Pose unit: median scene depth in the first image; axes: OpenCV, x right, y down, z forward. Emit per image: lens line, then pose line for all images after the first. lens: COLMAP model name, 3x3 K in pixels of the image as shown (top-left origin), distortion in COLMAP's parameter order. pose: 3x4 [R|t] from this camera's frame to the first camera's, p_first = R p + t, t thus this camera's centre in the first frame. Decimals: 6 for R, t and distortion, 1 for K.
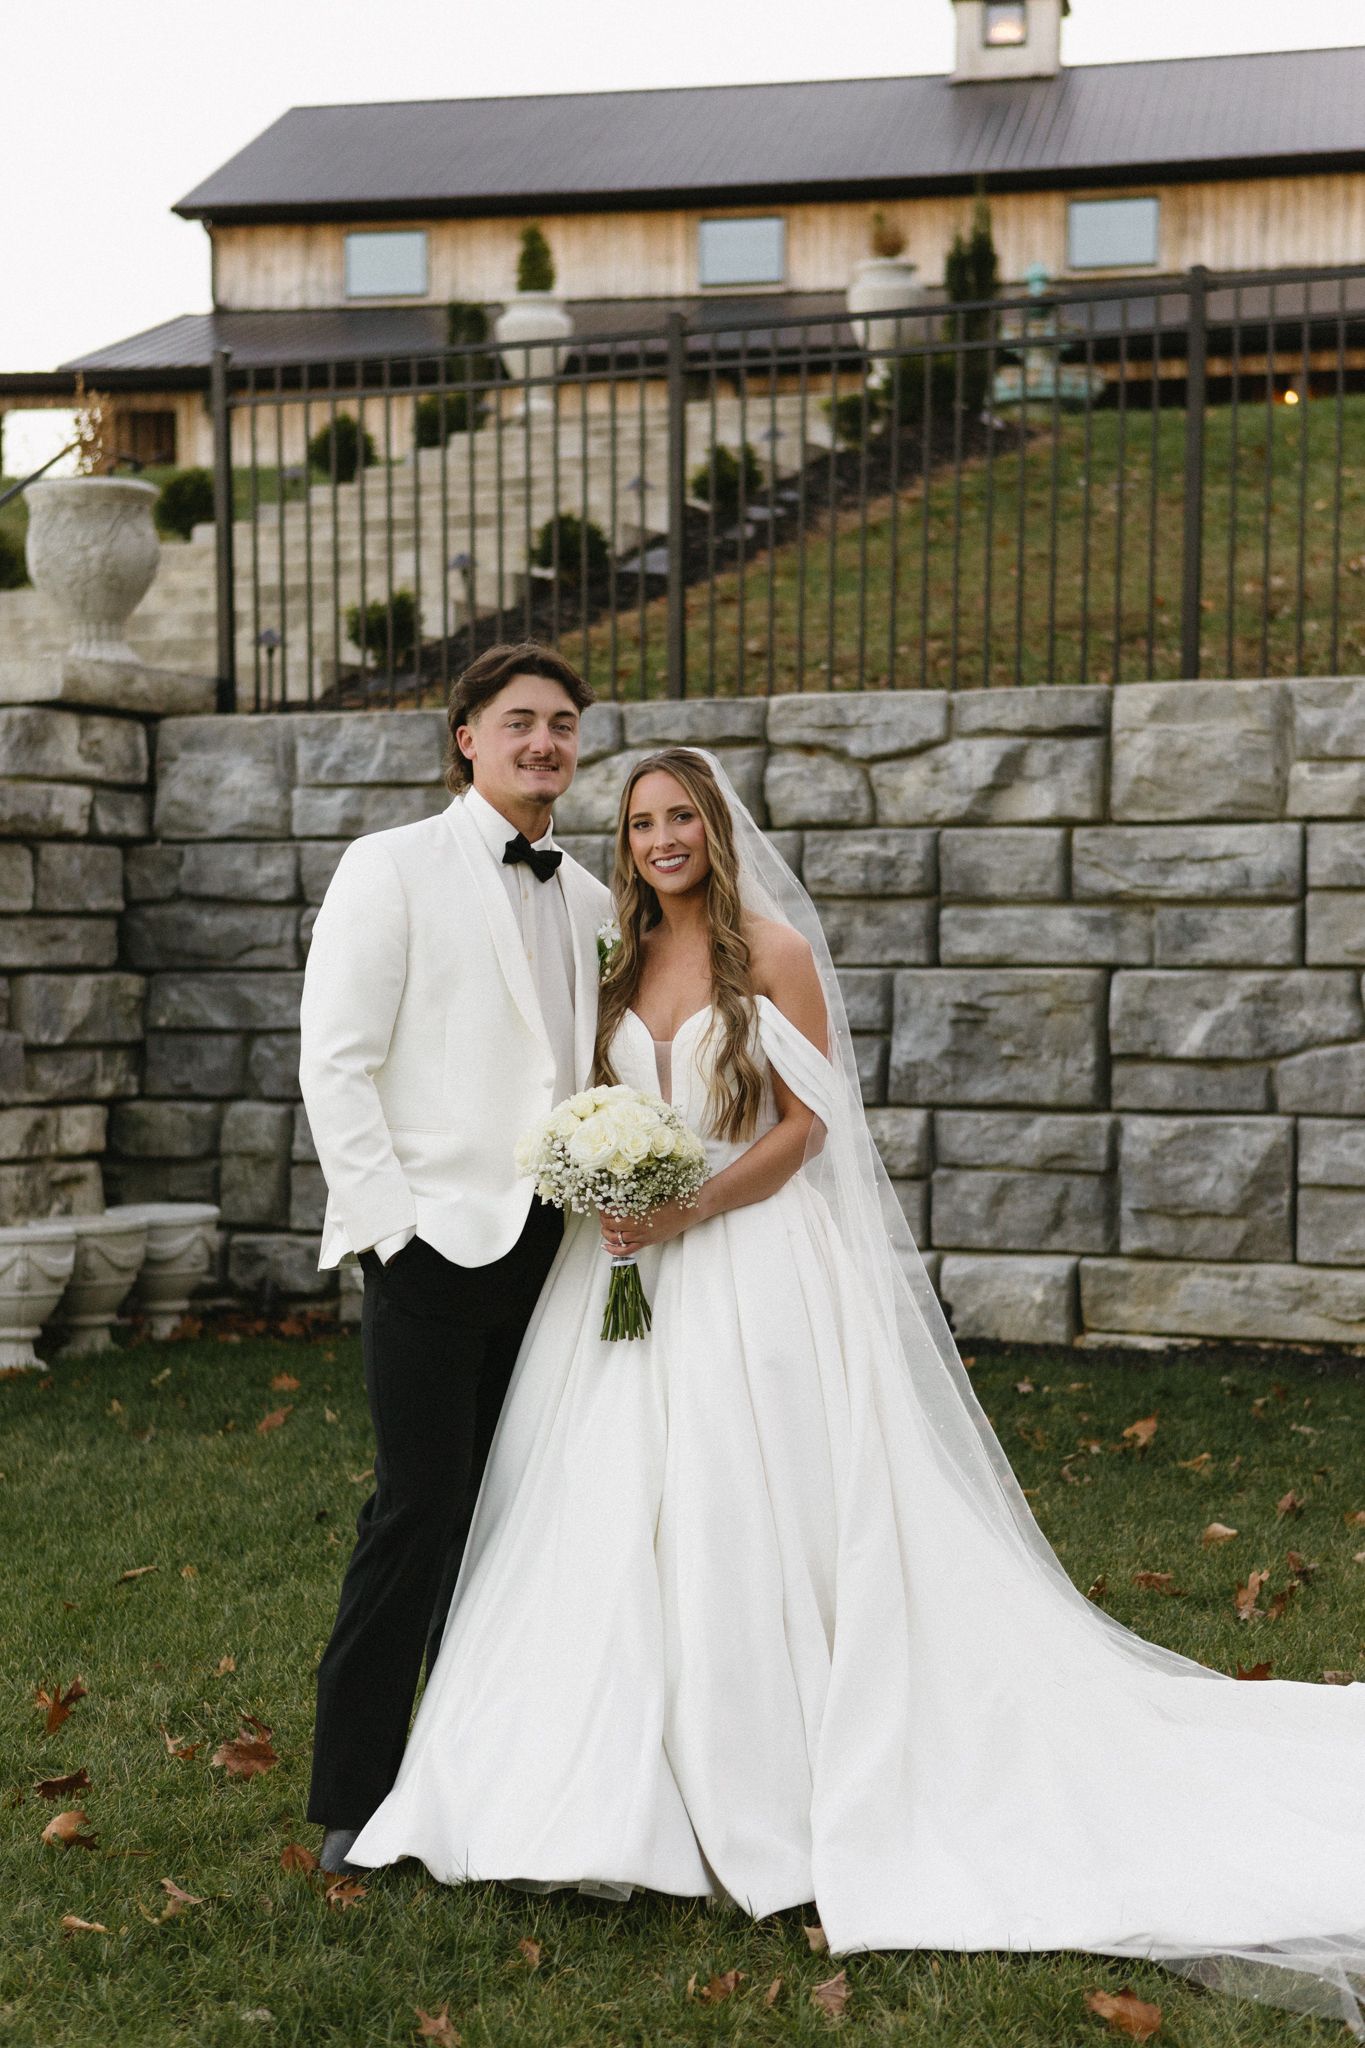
lens RADIAL K [[3439.3, 0, 682.5], [0, 3439.3, 1024.0], [0, 0, 1]] dist [0.342928, -0.104318]
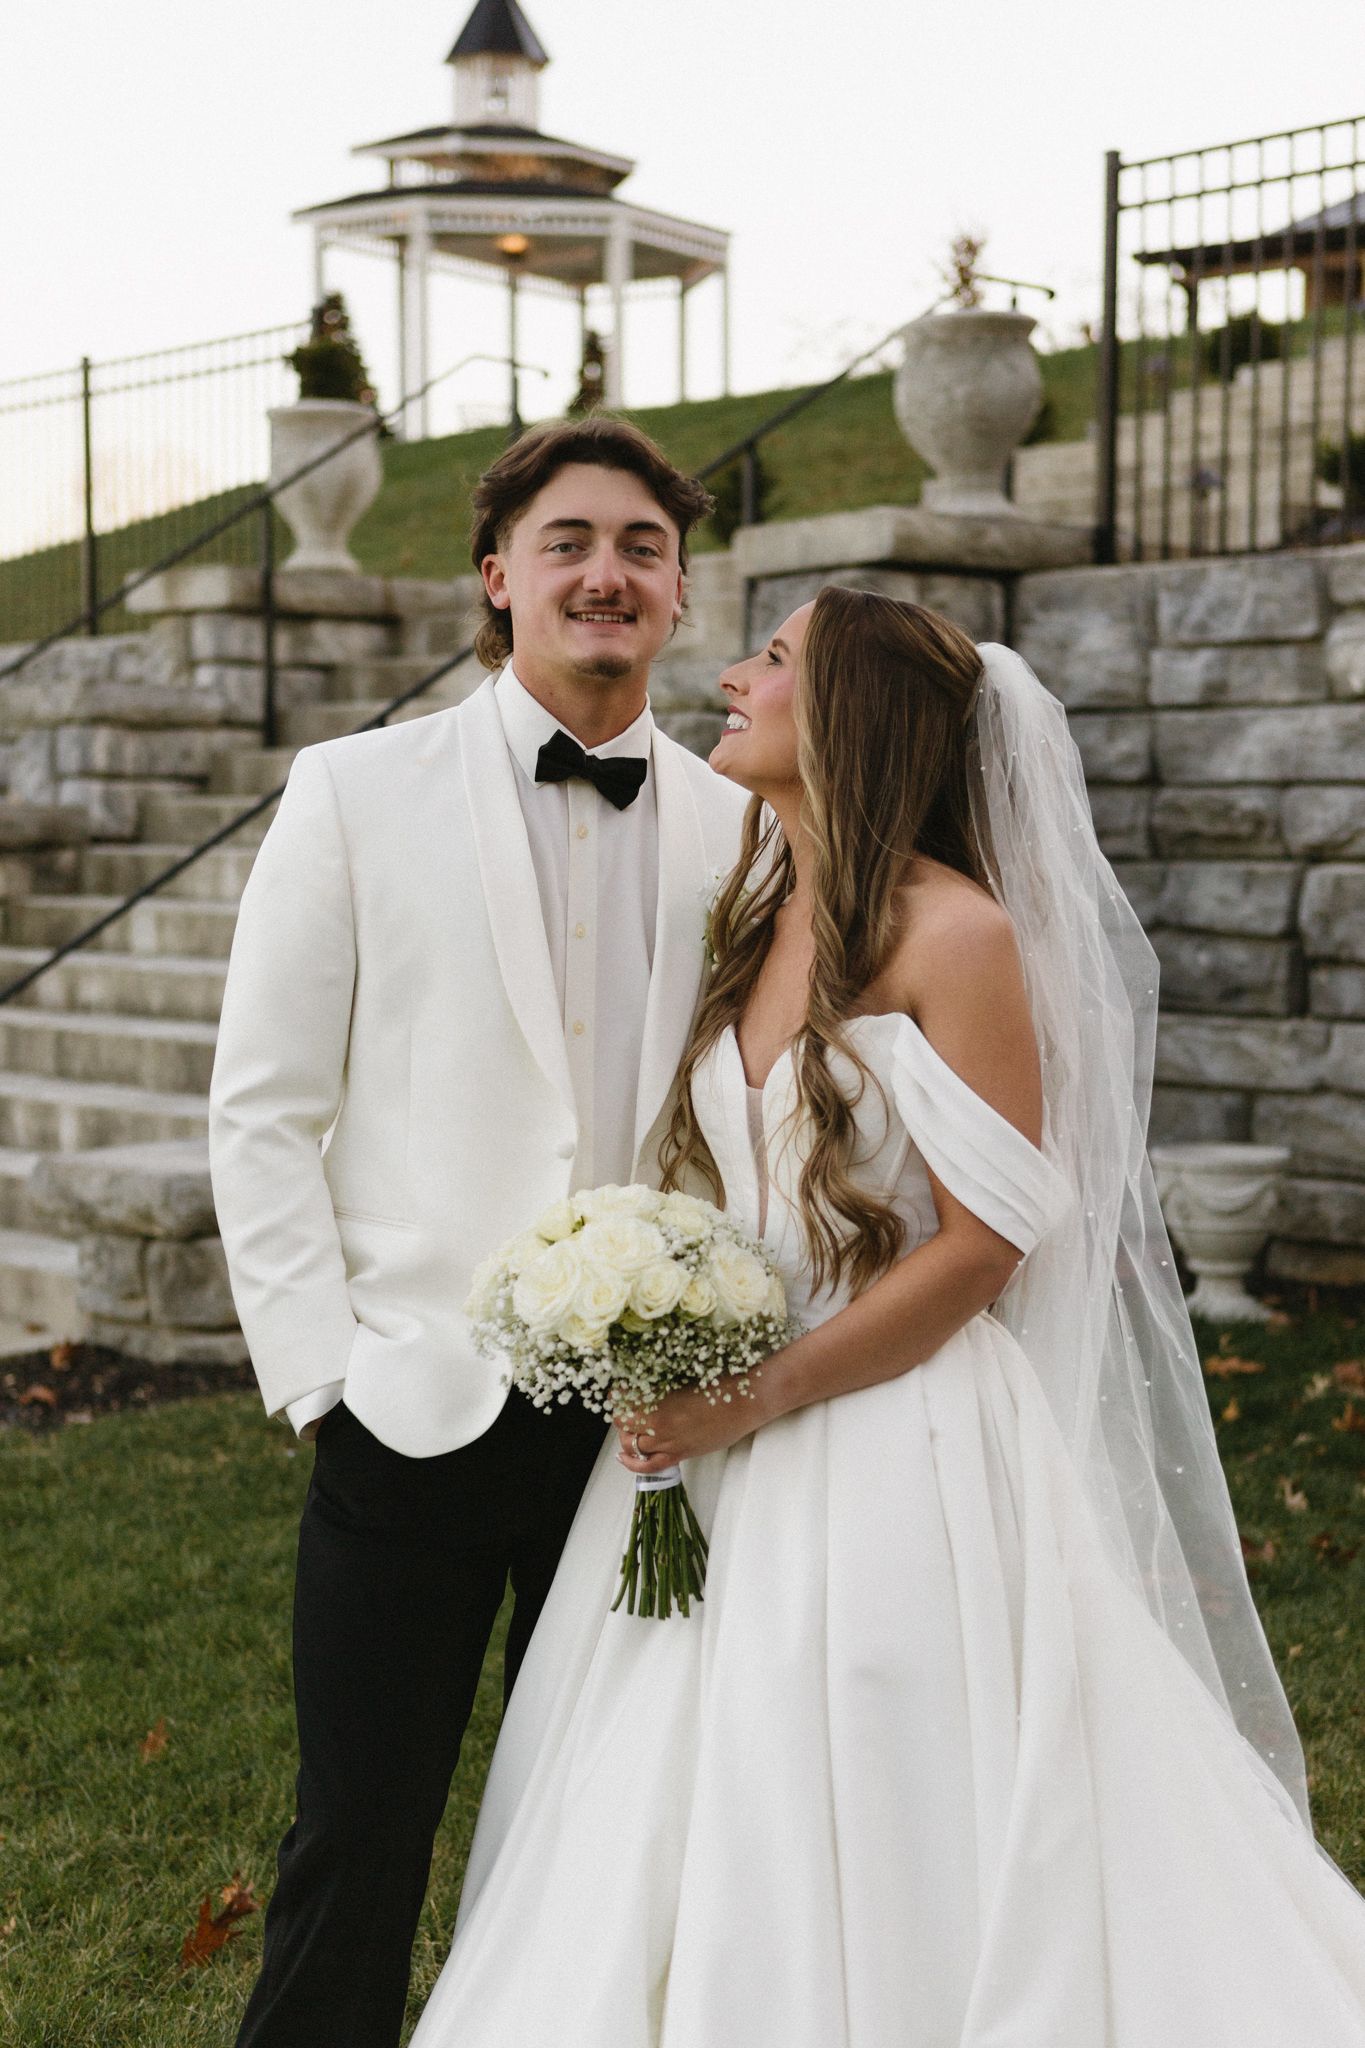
lens RADIAL K [[3087.3, 0, 682.5], [0, 3087.3, 1024.0], [0, 0, 1]] dist [0.221930, 0.080325]
pose [[0.922165, 0.029200, -0.385694, 0.090119], [-0.009355, 0.998538, 0.053230, -0.016444], [0.386684, -0.045479, 0.921090, 0.253309]]
